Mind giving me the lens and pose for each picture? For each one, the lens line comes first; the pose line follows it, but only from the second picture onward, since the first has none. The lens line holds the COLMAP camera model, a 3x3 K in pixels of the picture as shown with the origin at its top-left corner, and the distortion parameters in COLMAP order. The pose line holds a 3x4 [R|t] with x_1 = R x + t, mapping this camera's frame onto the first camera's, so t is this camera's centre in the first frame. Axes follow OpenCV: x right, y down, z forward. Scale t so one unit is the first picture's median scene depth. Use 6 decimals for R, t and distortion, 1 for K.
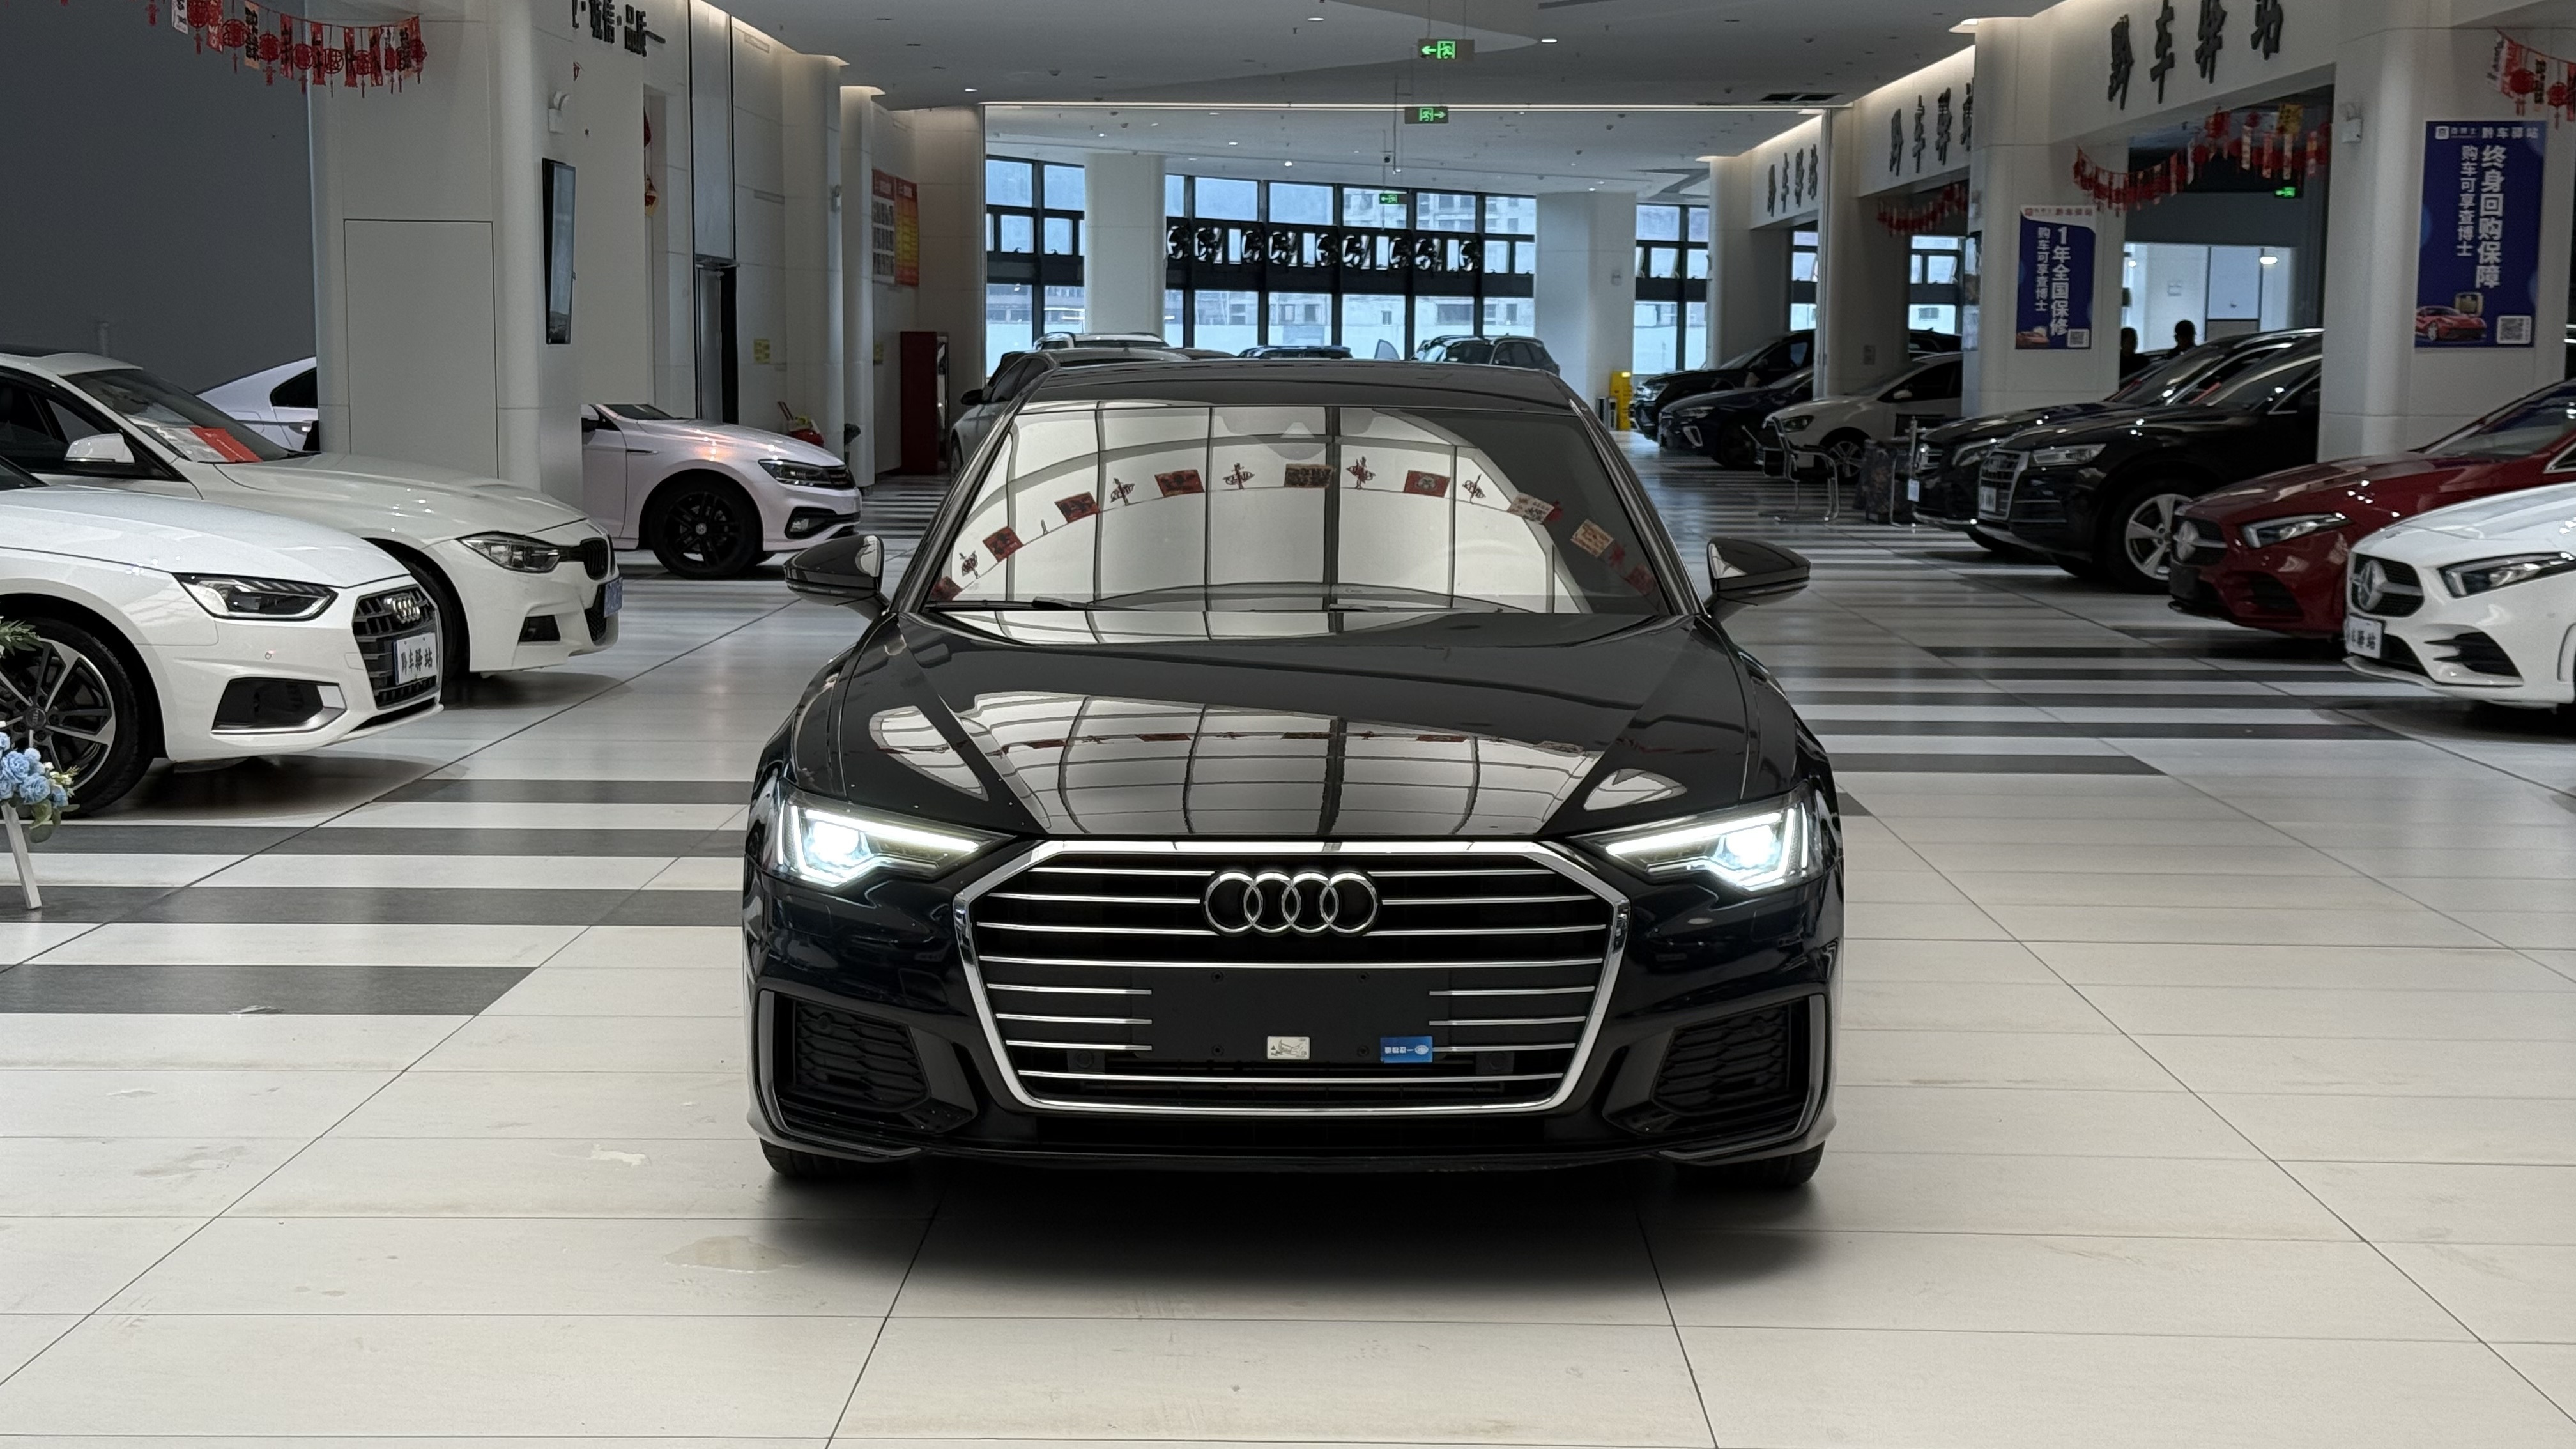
lens RADIAL K [[3556.2, 0, 1286.4], [0, 3556.2, 725.9], [0, 0, 1]] dist [0.106398, 0.000000]
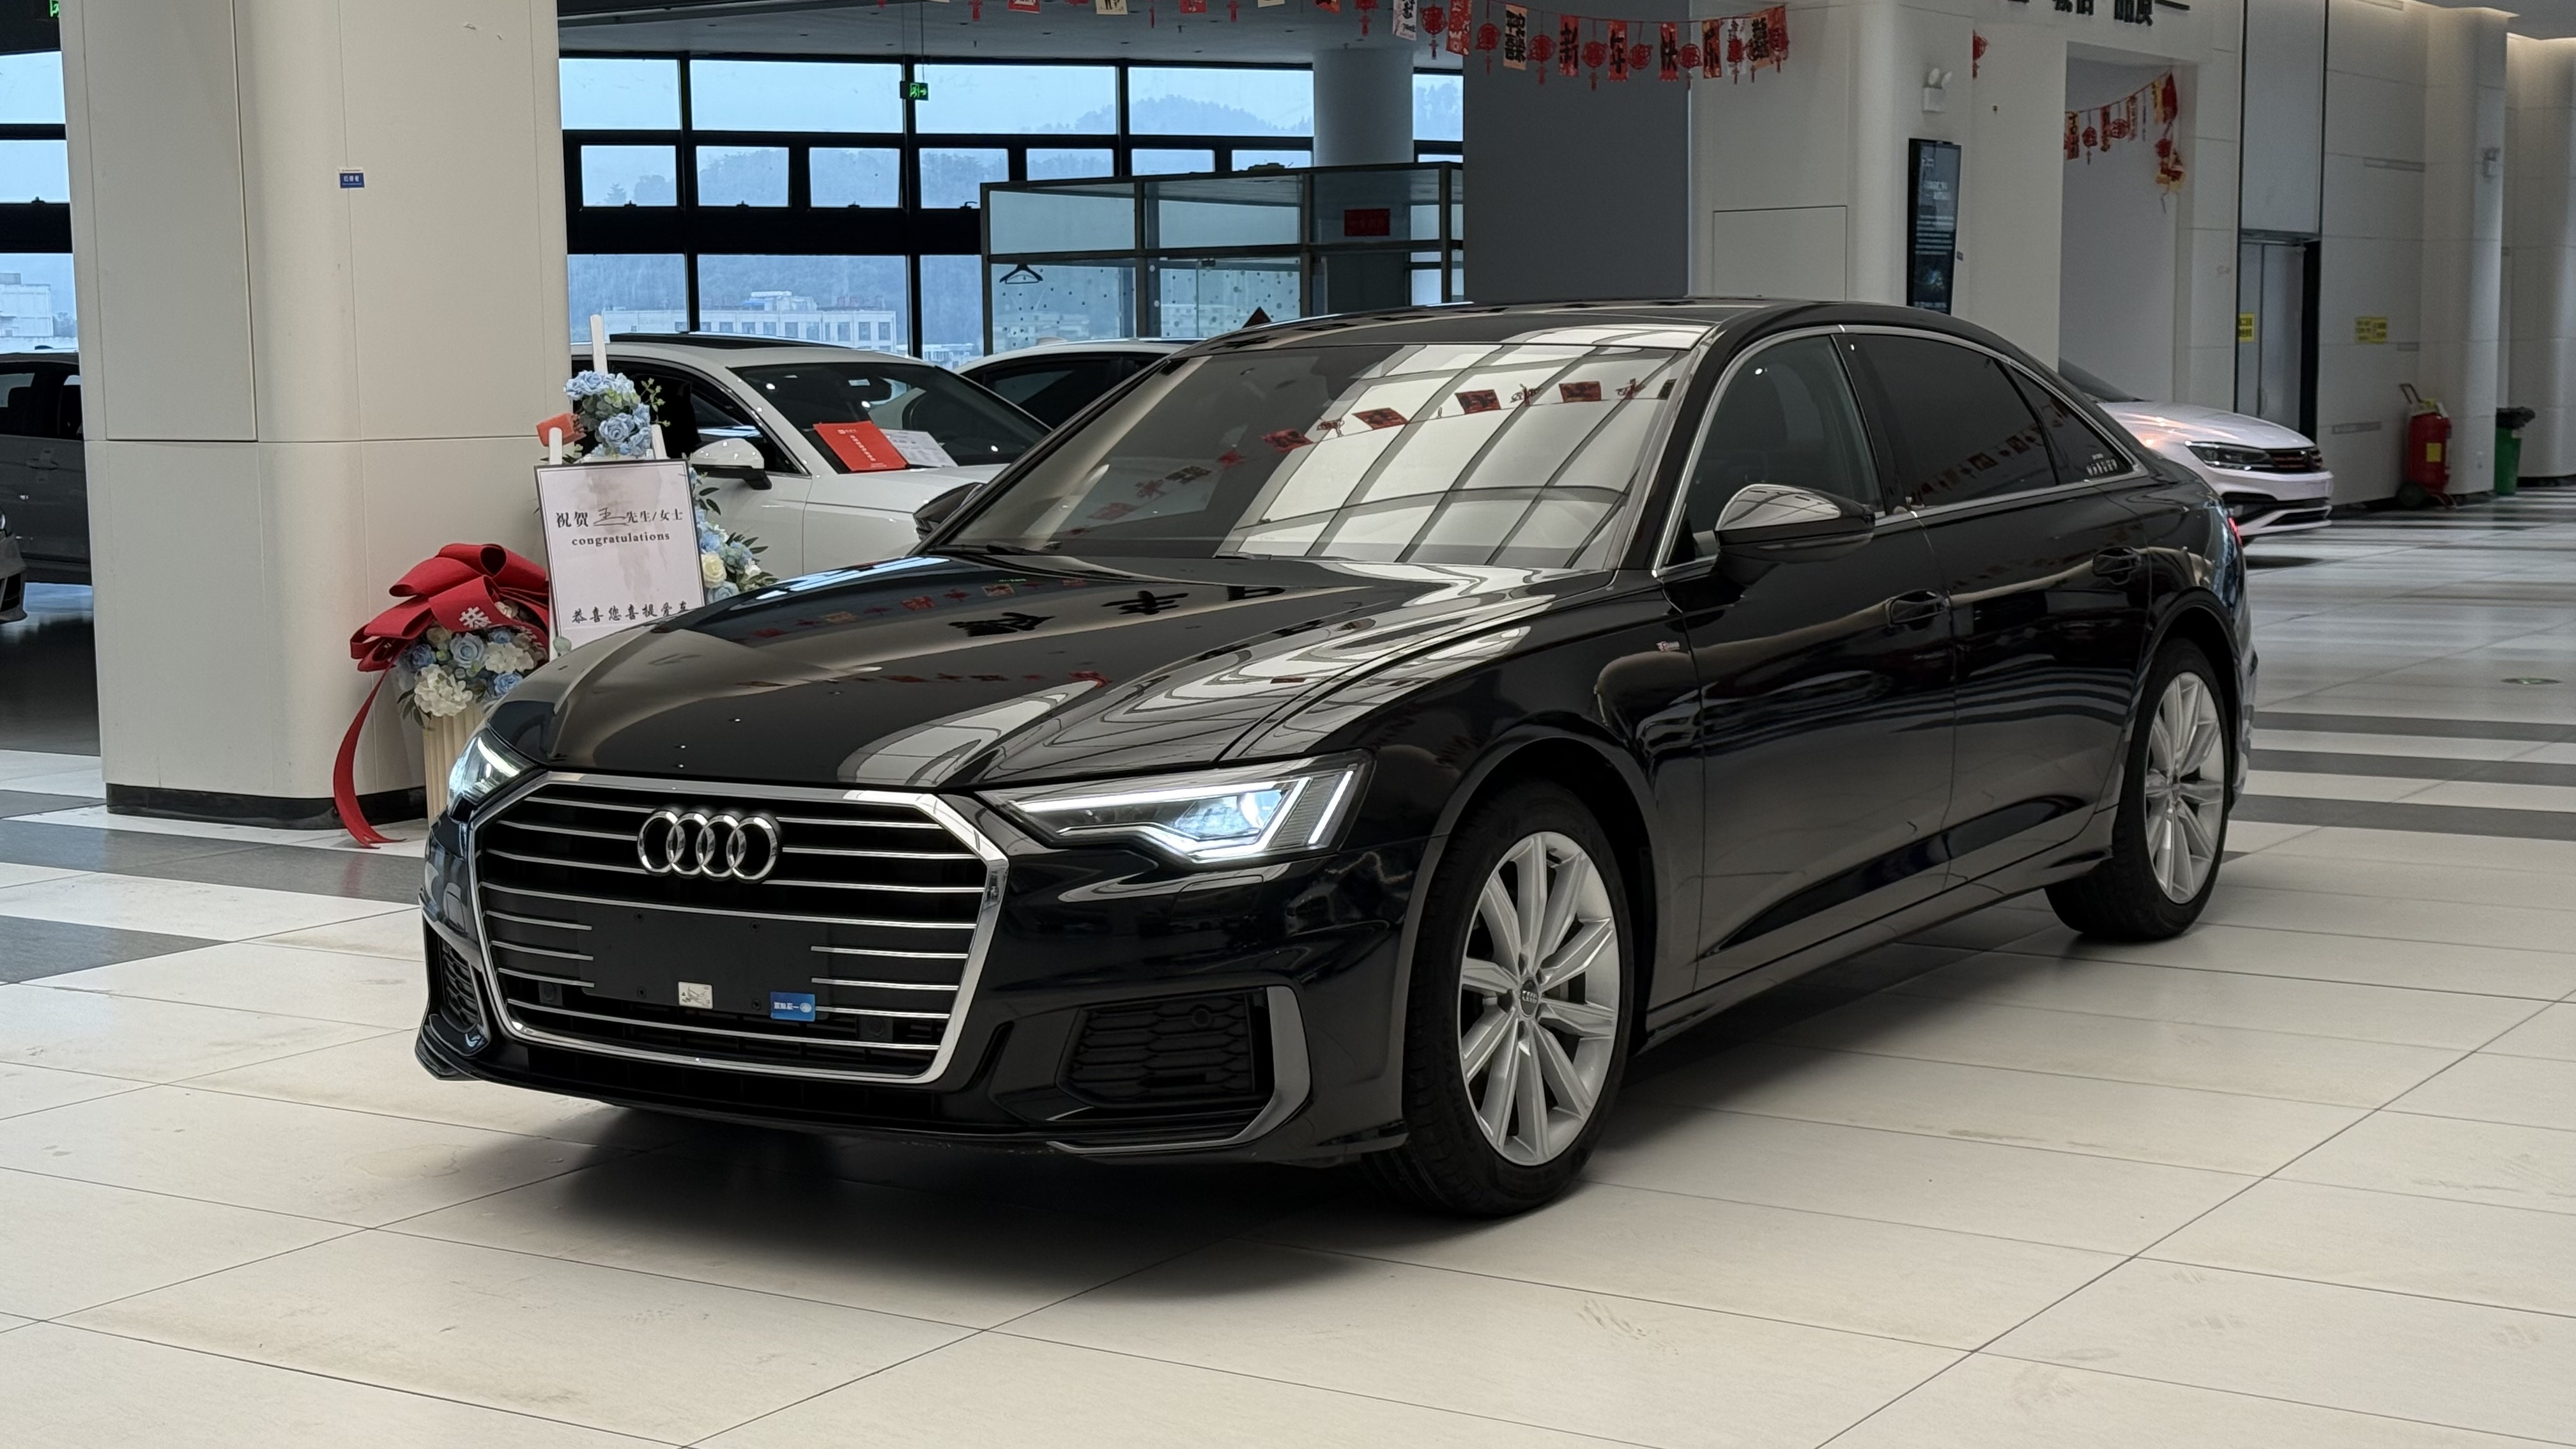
lens RADIAL K [[3556.2, 0, 1292.8], [0, 3556.2, 729.9], [0, 0, 1]] dist [0.106398, 0.000000]
pose [[0.840275, 0.034404, -0.541068, 0.196943], [-0.034766, 0.999350, 0.009552, 0.001166], [0.541044, 0.010784, 0.840925, 0.082615]]
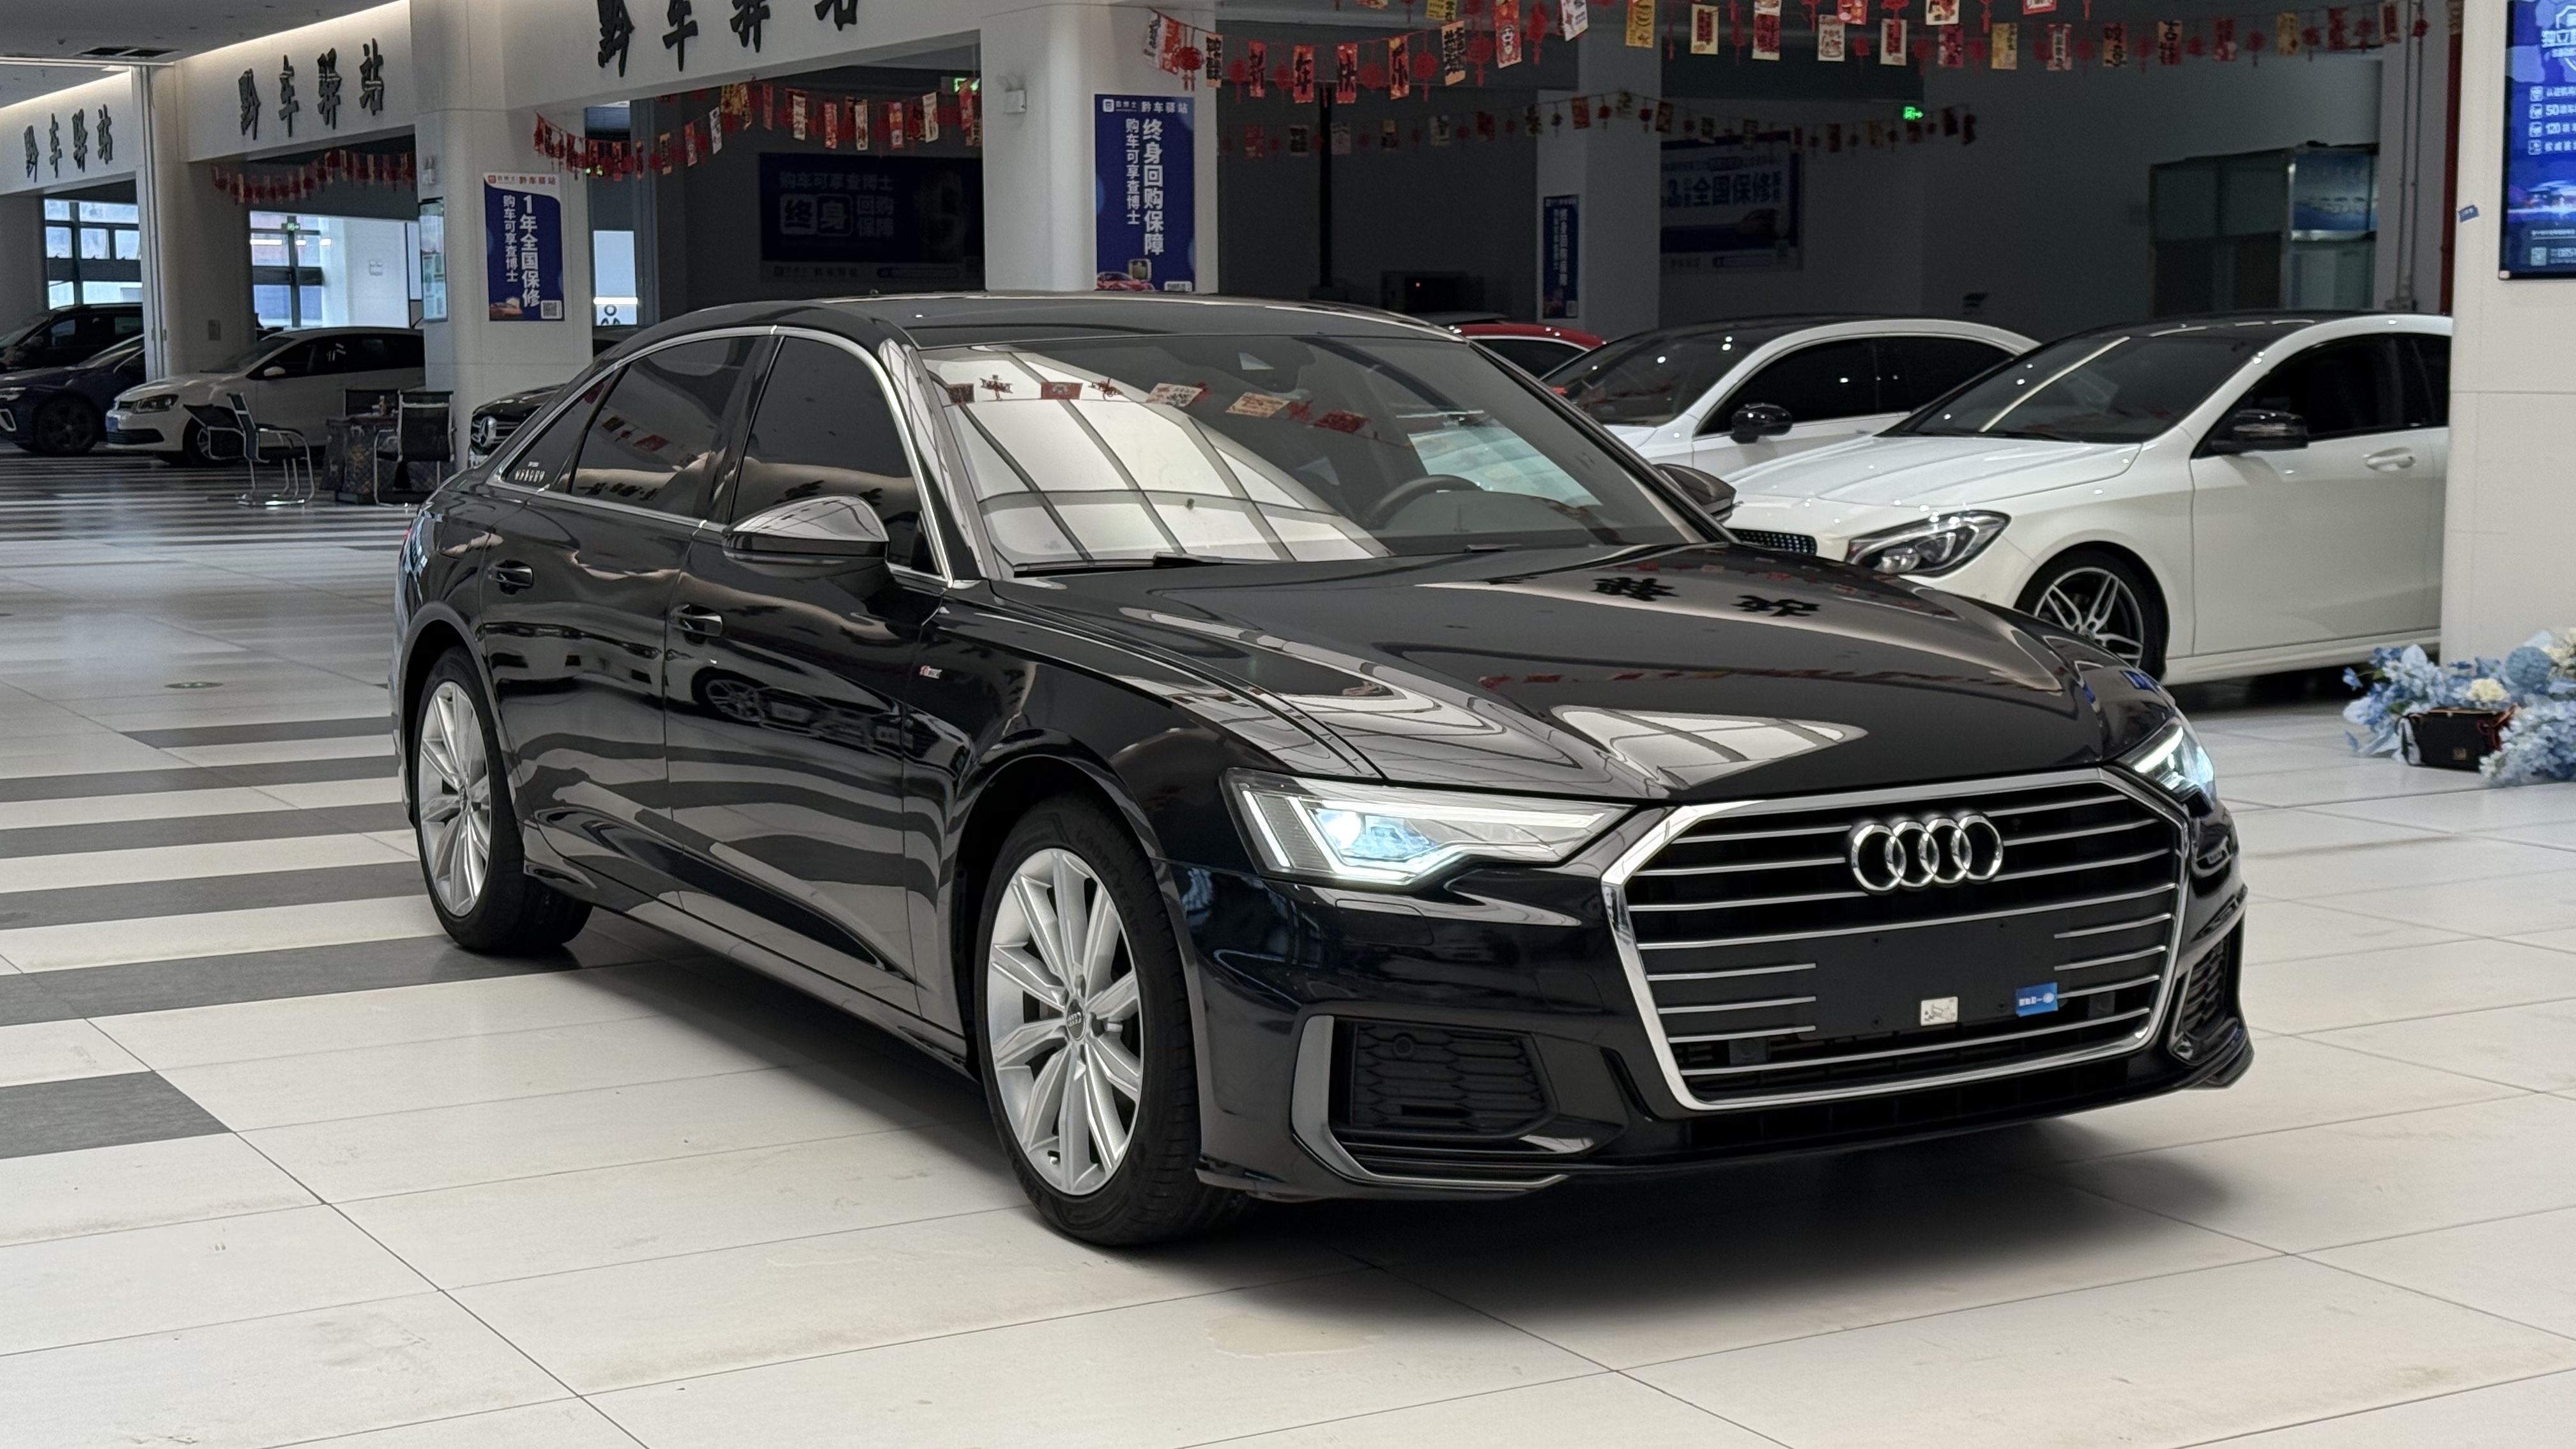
lens RADIAL K [[3547.8, 0, 1294.9], [0, 3547.8, 731.6], [0, 0, 1]] dist [0.144844, 0.000000]
pose [[0.860343, -0.068365, 0.505109, -0.179941], [0.065614, 0.997574, 0.023259, -0.003956], [-0.505474, 0.013131, 0.862742, 0.088053]]
